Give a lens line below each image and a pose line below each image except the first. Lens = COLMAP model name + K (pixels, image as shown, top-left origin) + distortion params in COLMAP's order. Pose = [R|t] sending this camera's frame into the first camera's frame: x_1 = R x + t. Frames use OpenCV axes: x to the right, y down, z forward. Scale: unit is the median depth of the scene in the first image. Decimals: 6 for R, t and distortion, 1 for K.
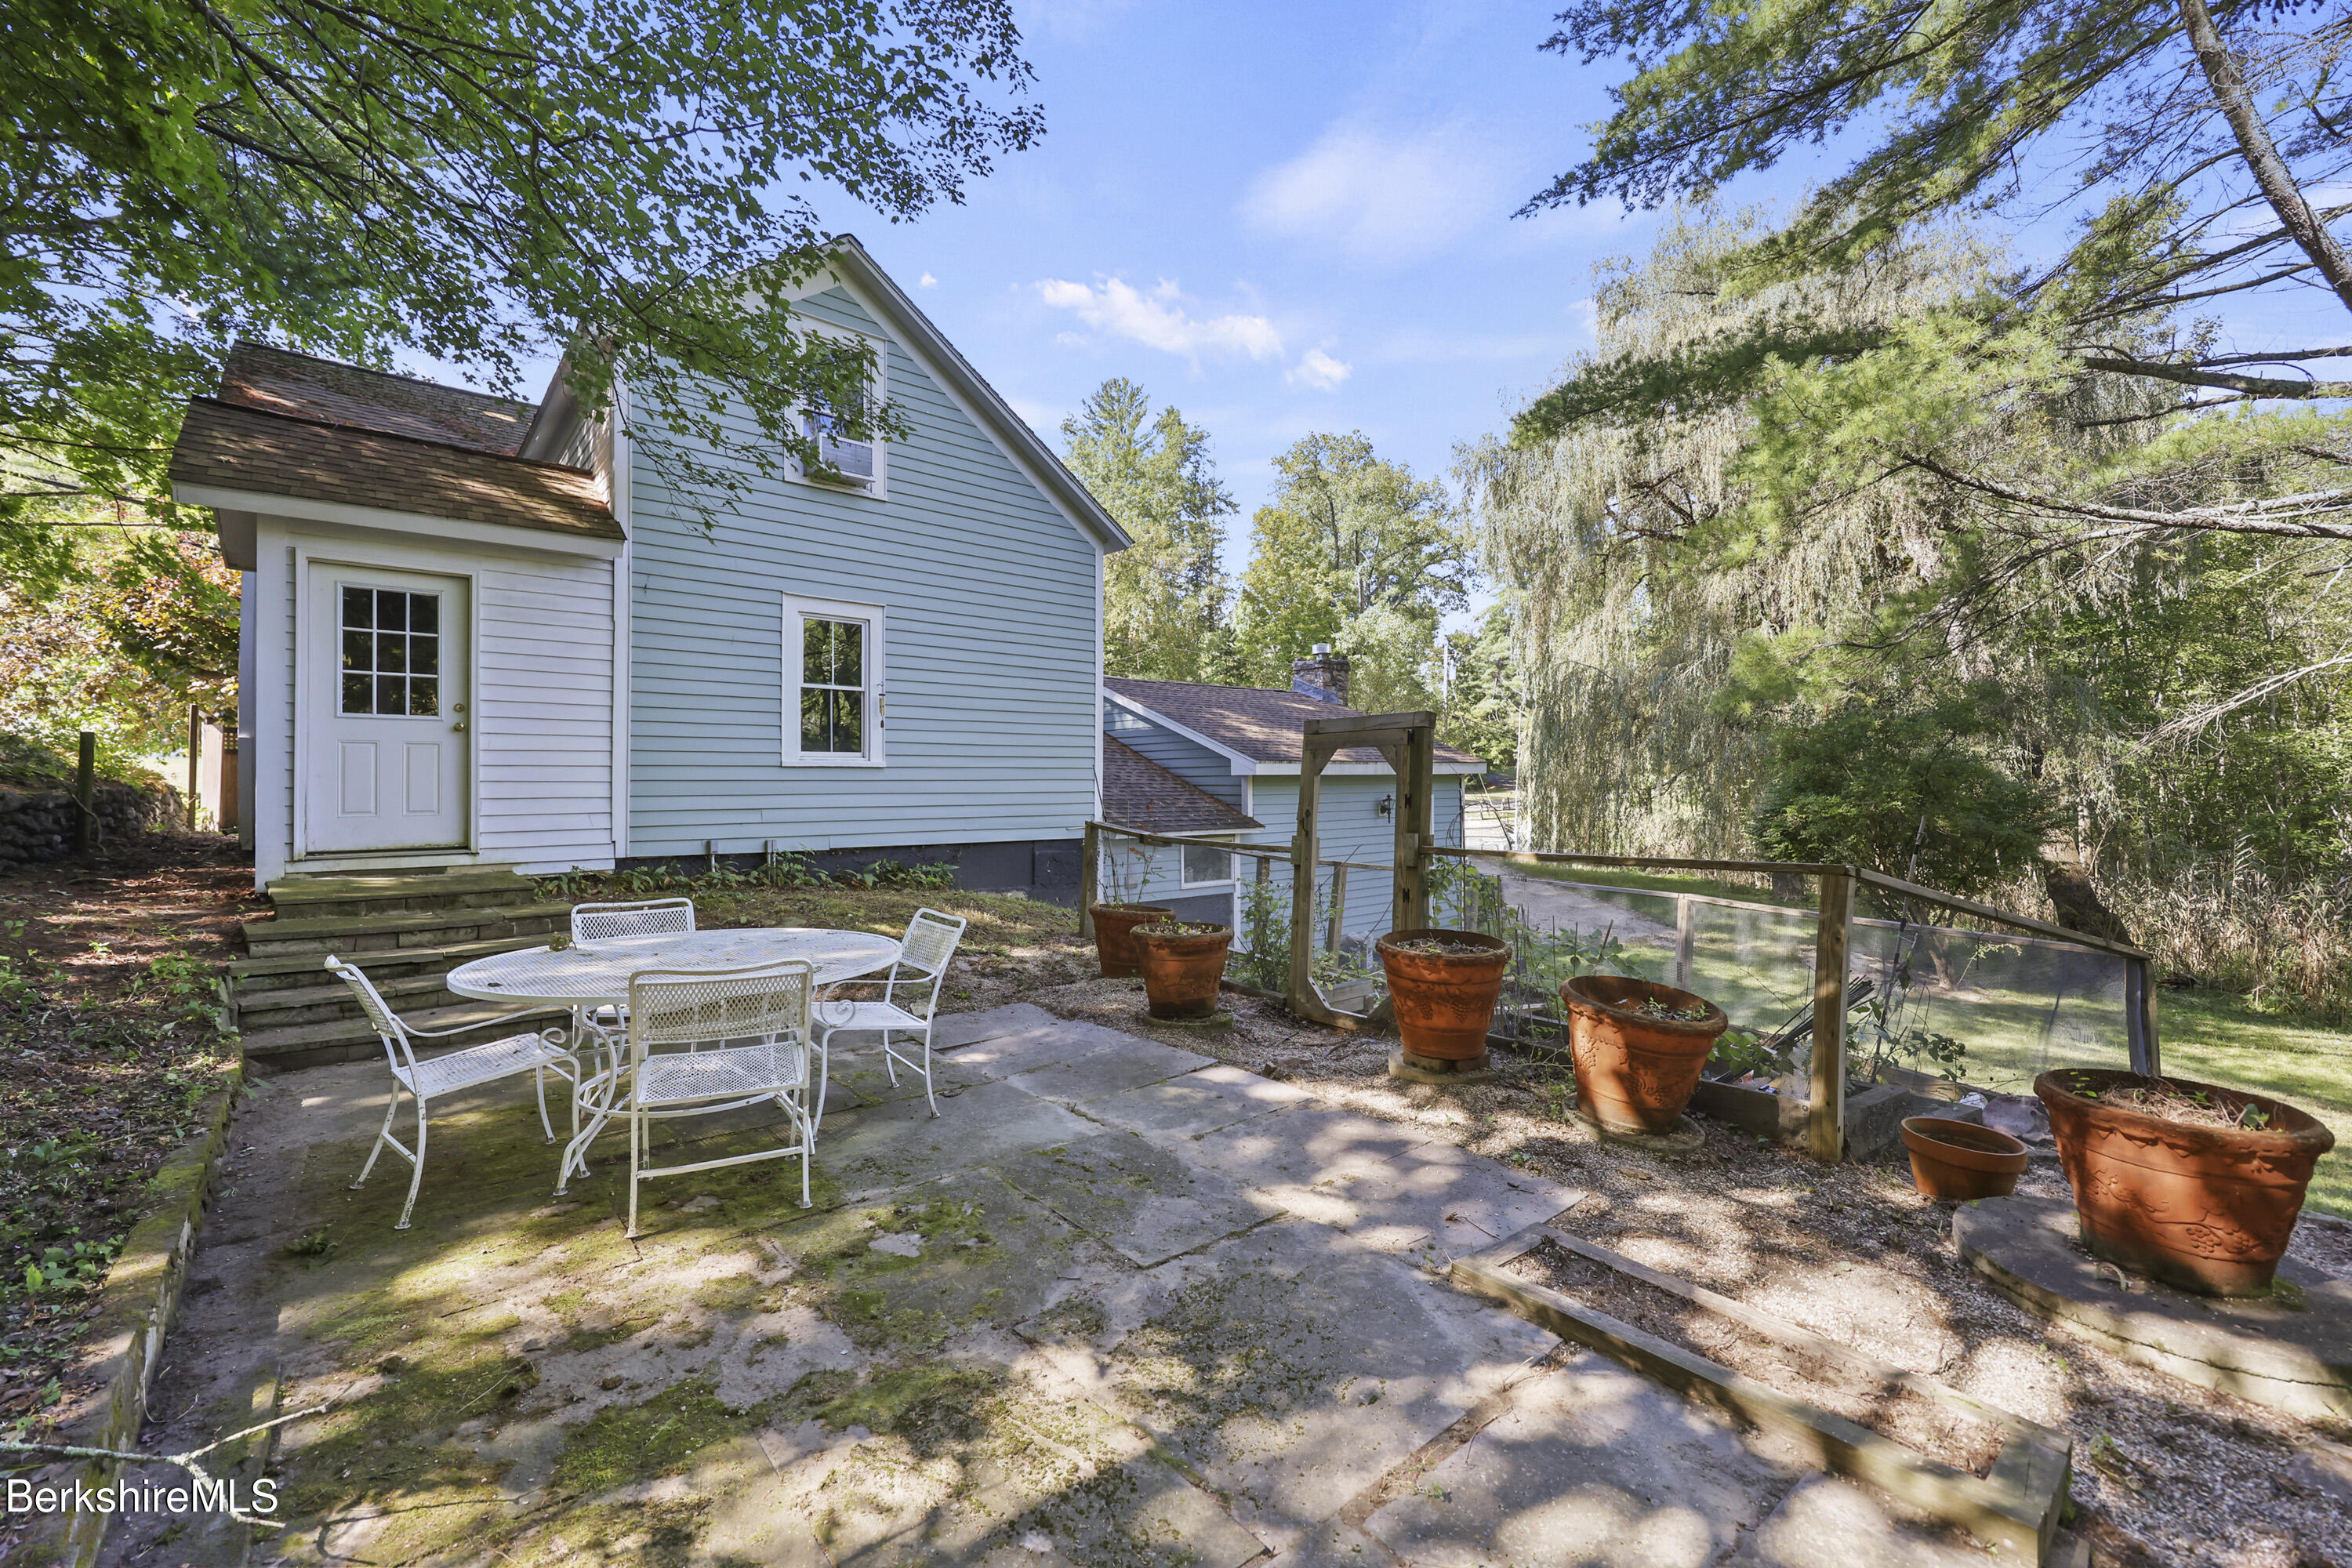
lens RADIAL K [[947.4, 0, 1178.6], [0, 947.4, 784.9], [0, 0, 1]] dist [-0.002919, 0.000622]
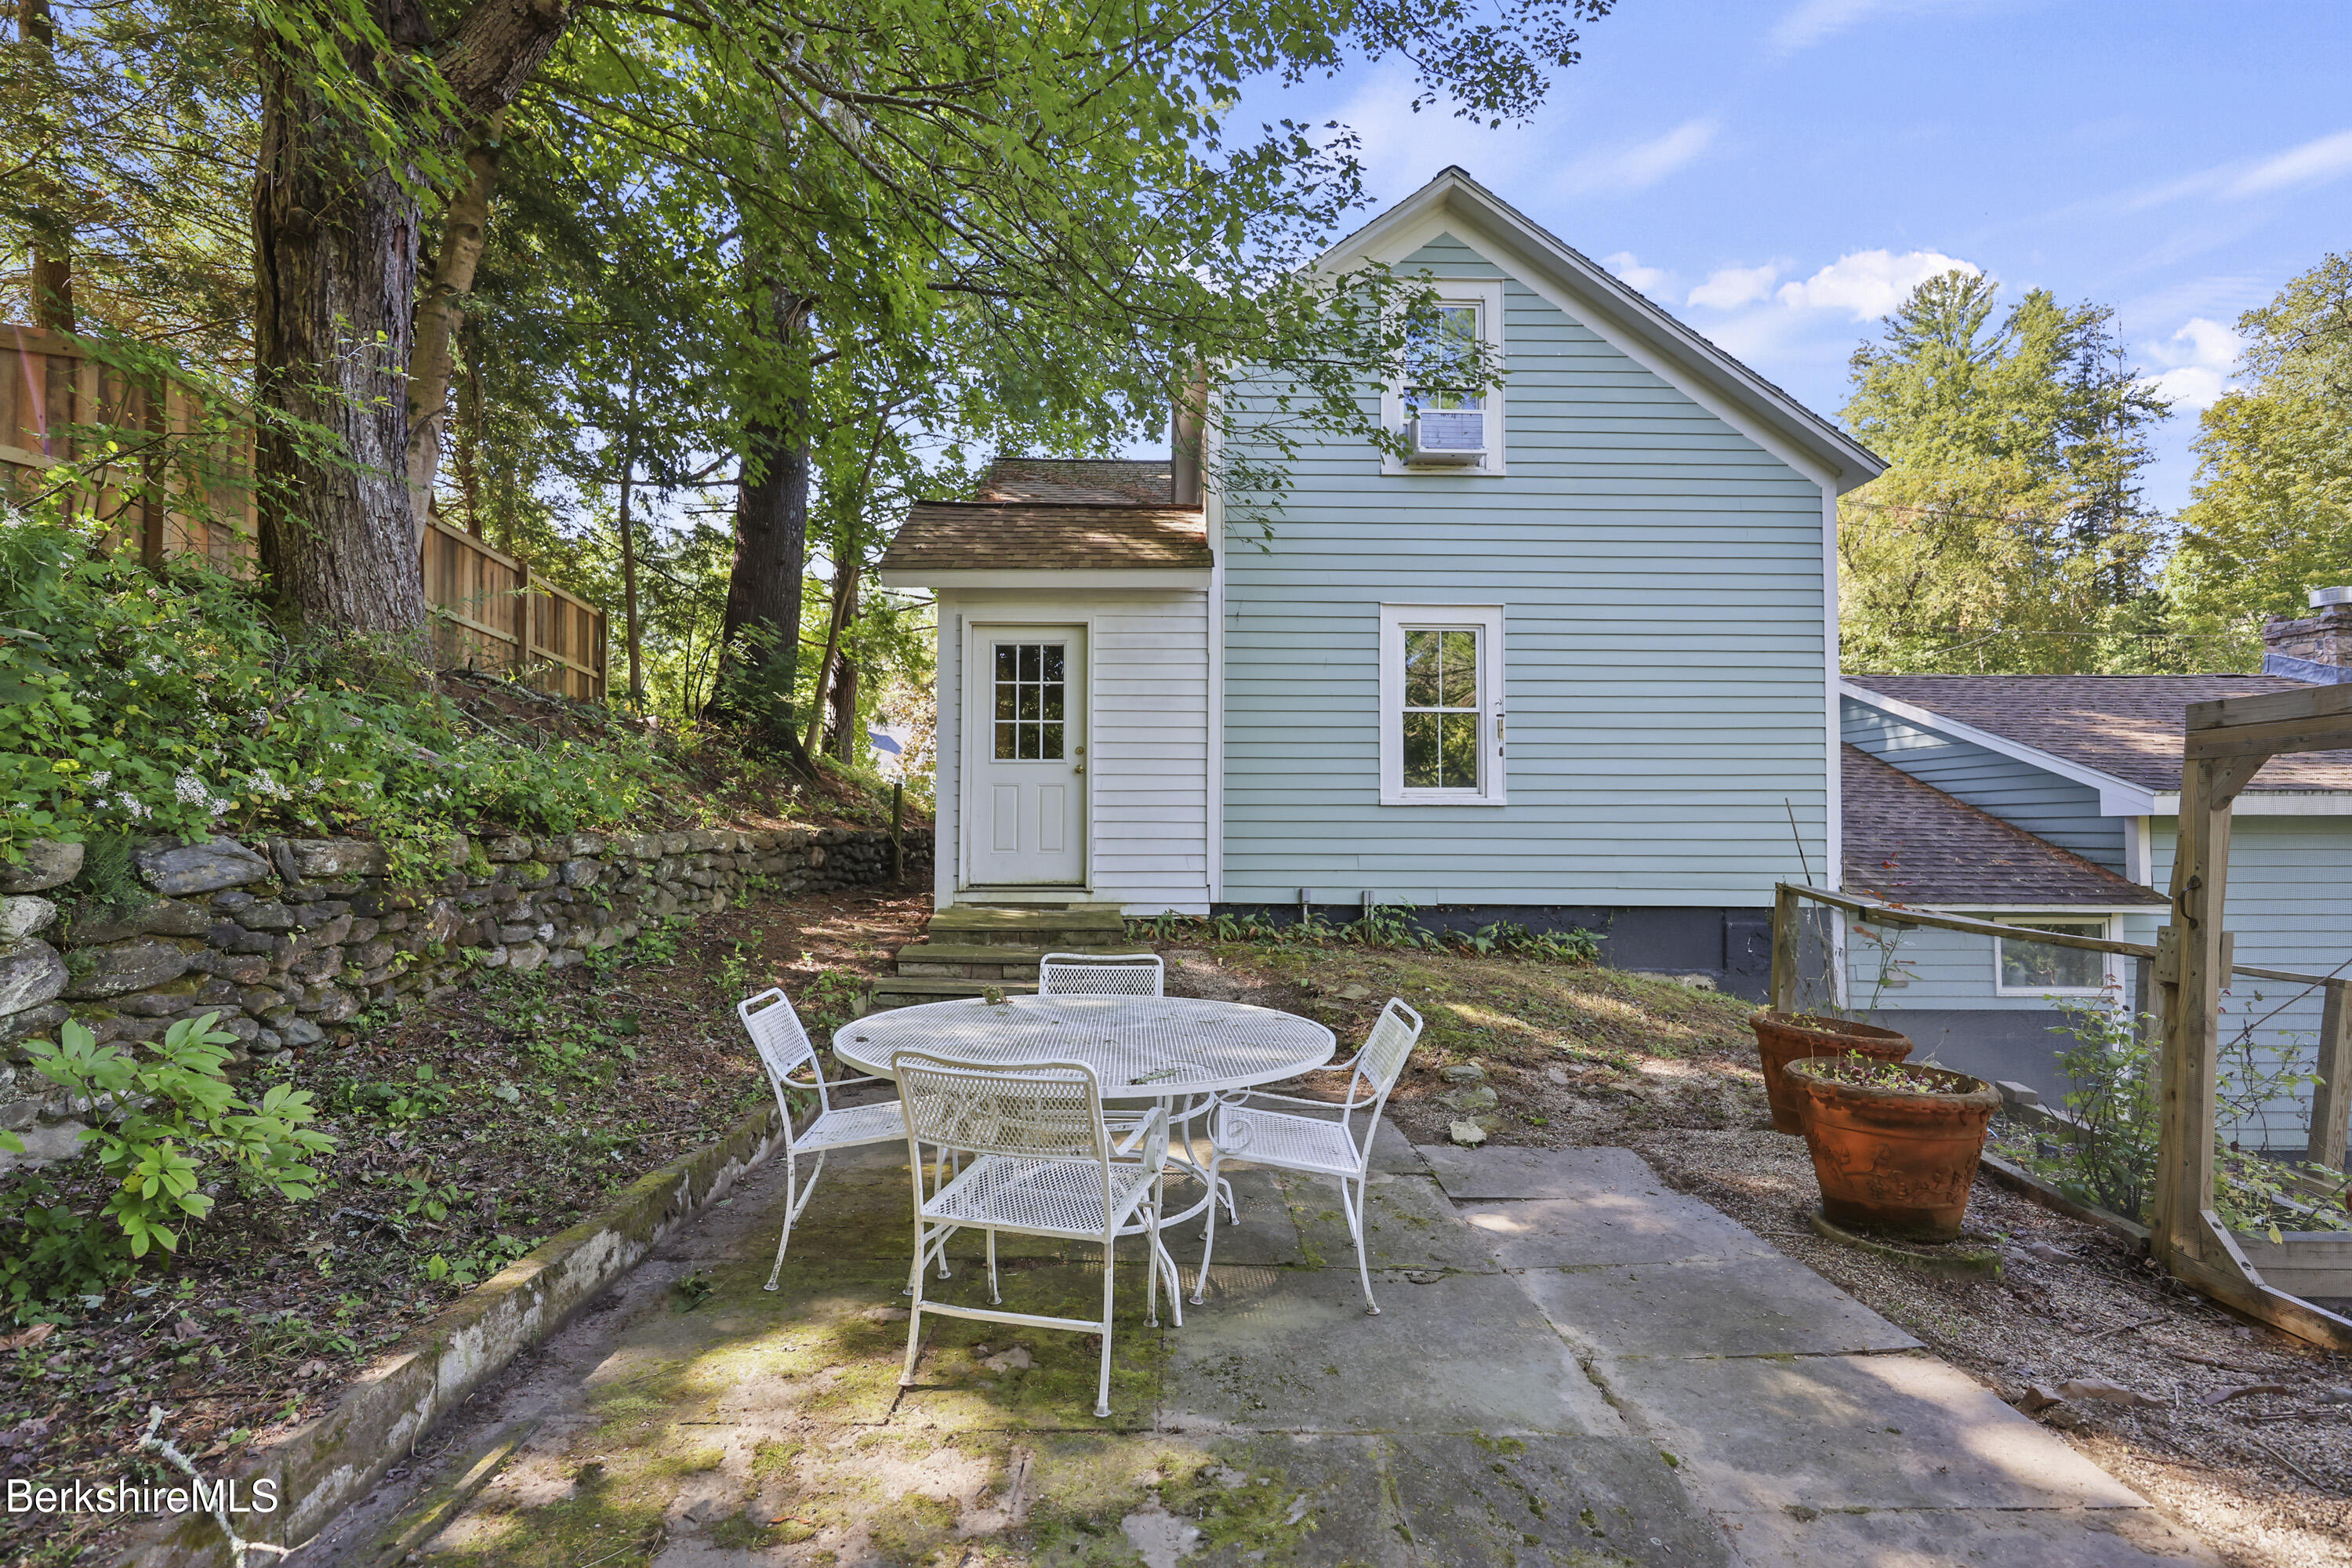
lens RADIAL K [[1067.1, 0, 1174.5], [0, 1067.1, 789.0], [0, 0, 1]] dist [-0.000810, 0.000436]
pose [[0.767481, -0.018820, -0.640796, 0.063800], [-0.006291, 0.999300, -0.036885, 0.003061], [0.641041, 0.032340, 0.766825, 0.155159]]
